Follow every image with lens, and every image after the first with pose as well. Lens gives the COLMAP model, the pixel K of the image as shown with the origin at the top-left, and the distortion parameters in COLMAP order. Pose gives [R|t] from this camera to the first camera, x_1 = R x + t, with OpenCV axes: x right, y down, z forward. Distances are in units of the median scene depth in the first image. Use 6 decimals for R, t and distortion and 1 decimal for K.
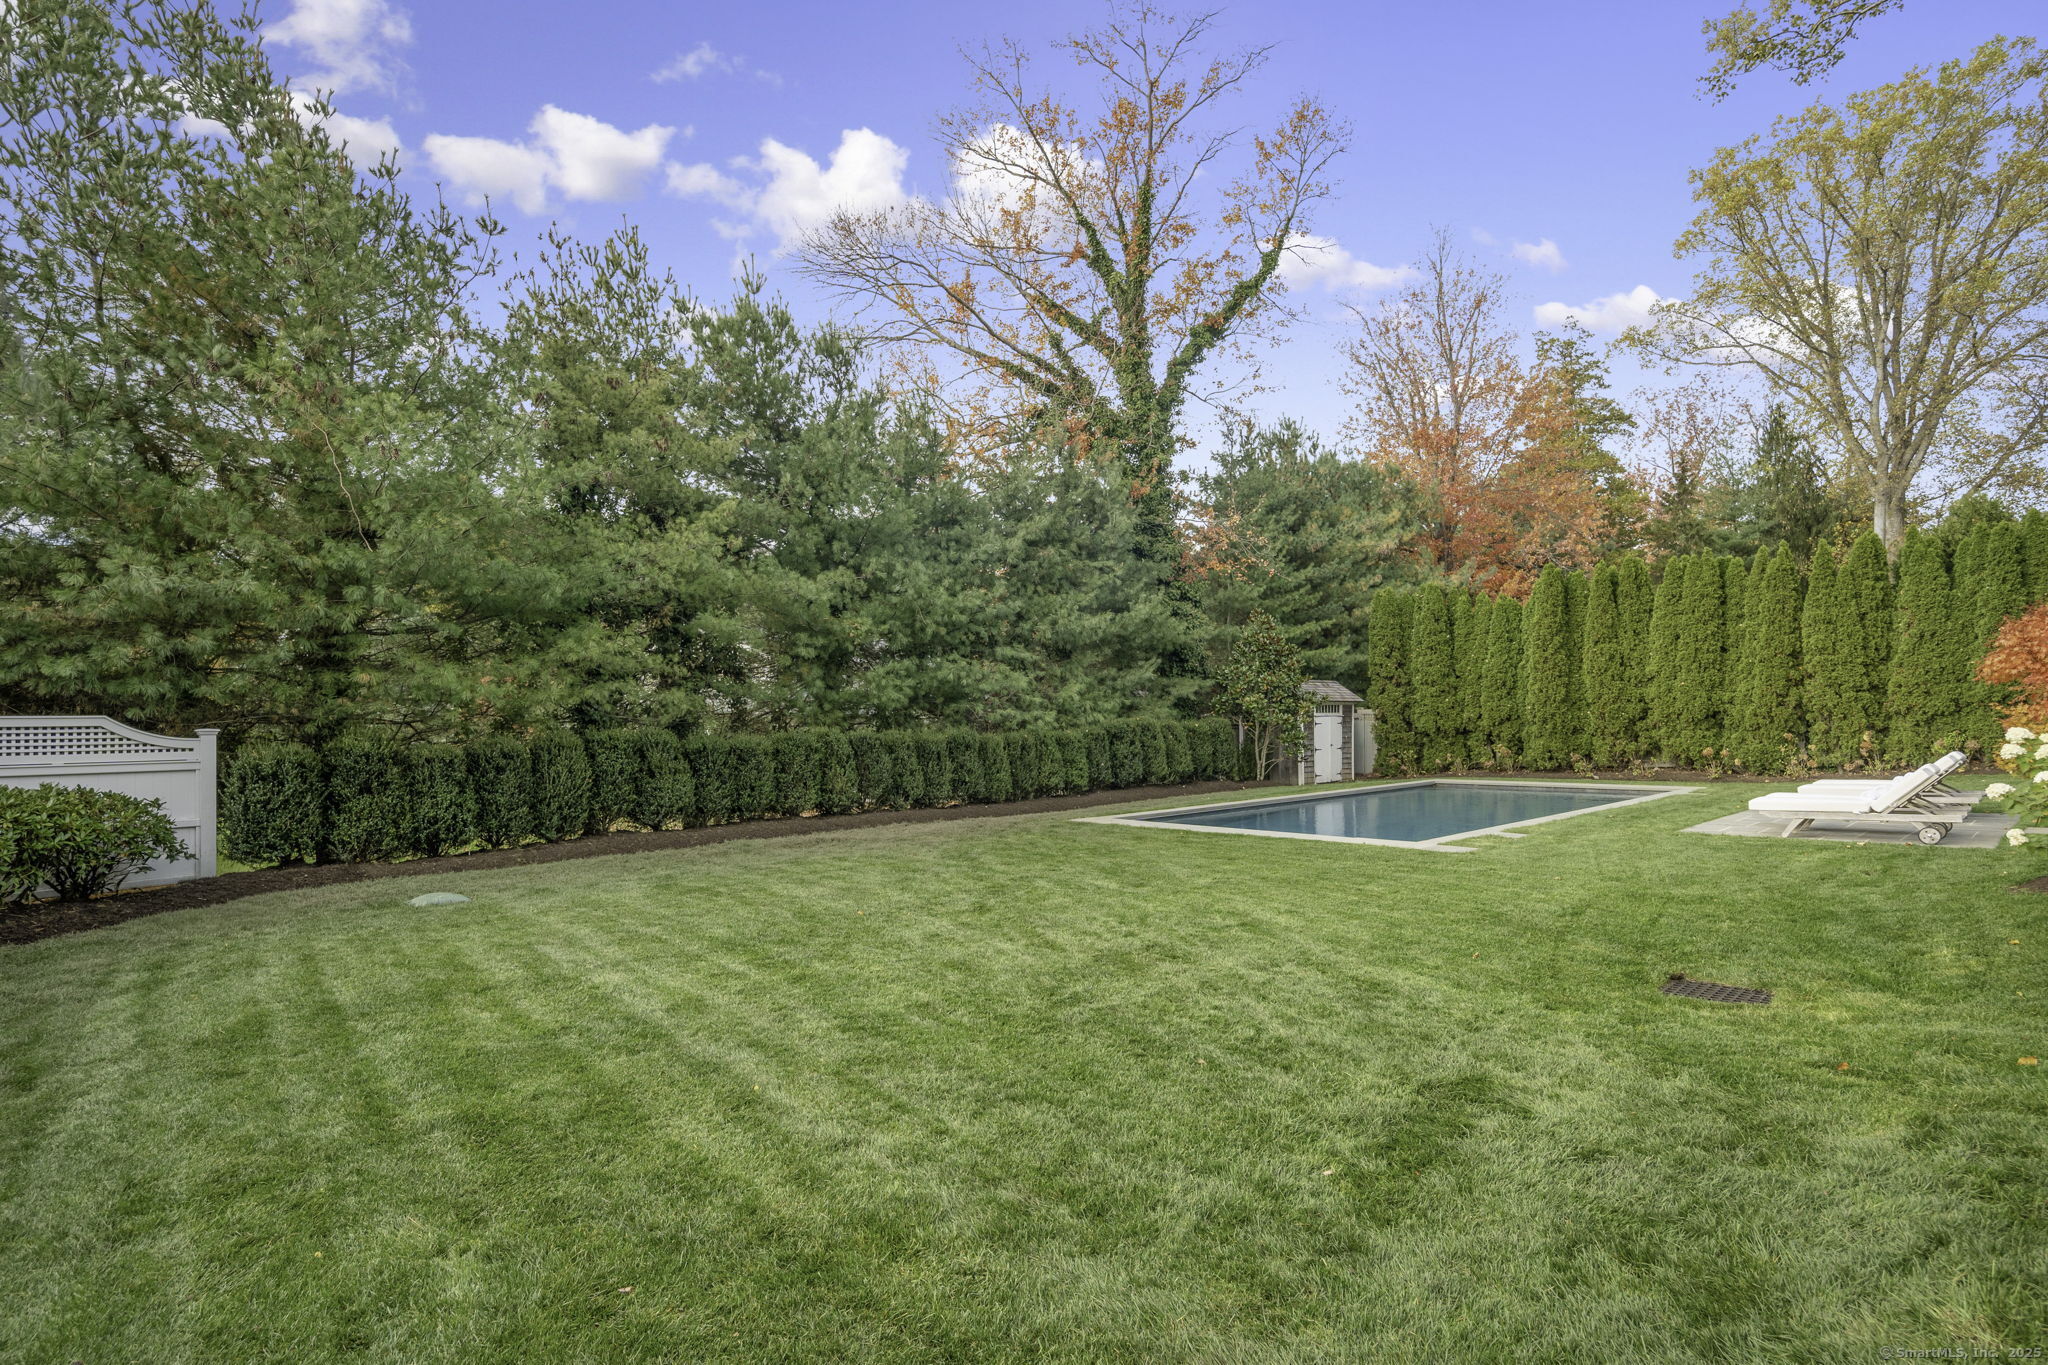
lens RADIAL K [[1000.9, 0, 1020.4], [0, 1000.9, 712.8], [0, 0, 1]] dist [0.000223, -0.001270]
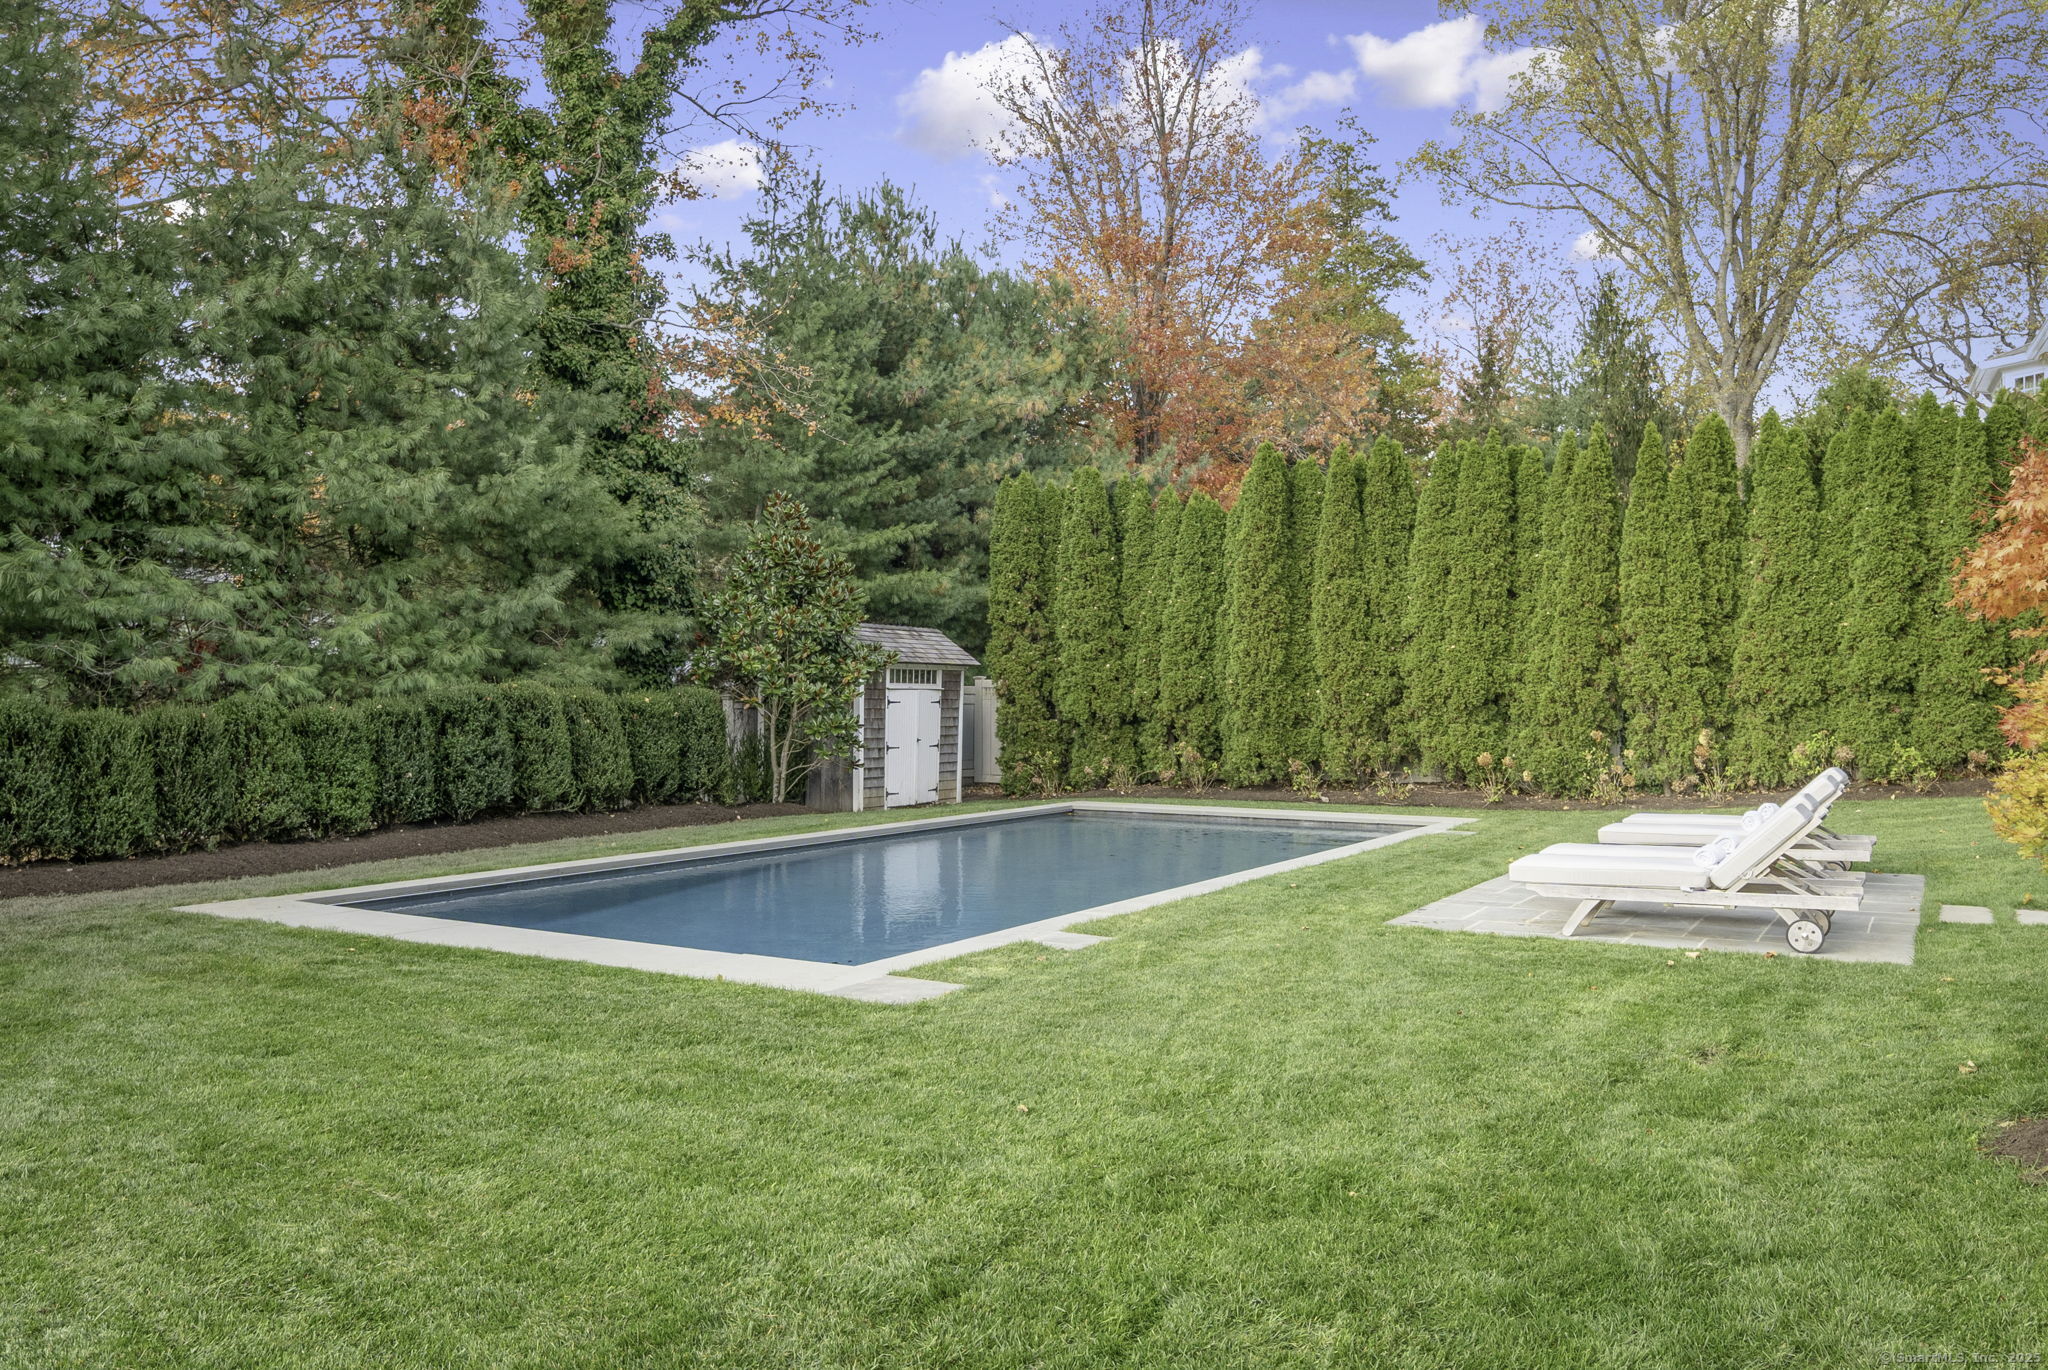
lens RADIAL K [[1502.3, 0, 1024.0], [0, 1502.3, 685.0], [0, 0, 1]] dist [0.000952, 0.007662]
pose [[0.961269, 0.021934, 0.274737, 0.134687], [-0.021927, 0.999755, -0.003097, 0.002141], [-0.274737, -0.003047, 0.961514, 0.160748]]
